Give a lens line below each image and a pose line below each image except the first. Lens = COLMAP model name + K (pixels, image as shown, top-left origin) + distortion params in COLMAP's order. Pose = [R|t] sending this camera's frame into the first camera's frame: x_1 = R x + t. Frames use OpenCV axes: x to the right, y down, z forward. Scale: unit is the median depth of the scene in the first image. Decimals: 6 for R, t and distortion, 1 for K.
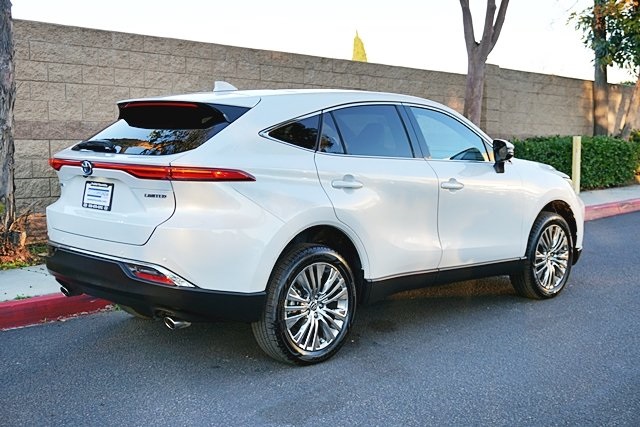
lens RADIAL K [[818.9, 0, 313.6], [0, 818.9, 207.7], [0, 0, 1]] dist [0.055233, 0.000000]
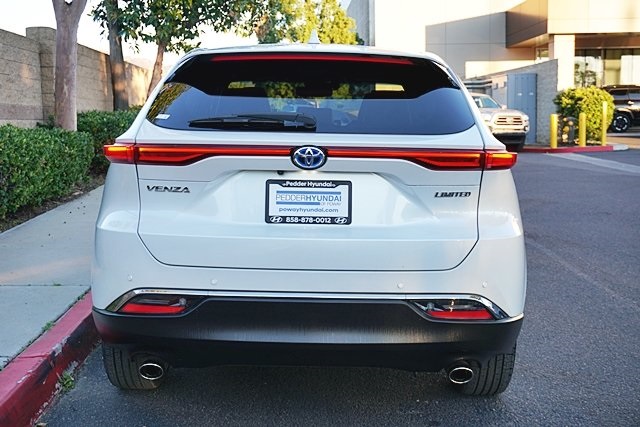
lens RADIAL K [[818.9, 0, 317.5], [0, 818.9, 211.6], [0, 0, 1]] dist [0.055233, 0.000000]
pose [[0.705579, -0.085467, 0.703459, -0.708672], [0.062083, 0.996339, 0.058781, -0.044595], [-0.705907, 0.002198, 0.708301, 0.568136]]
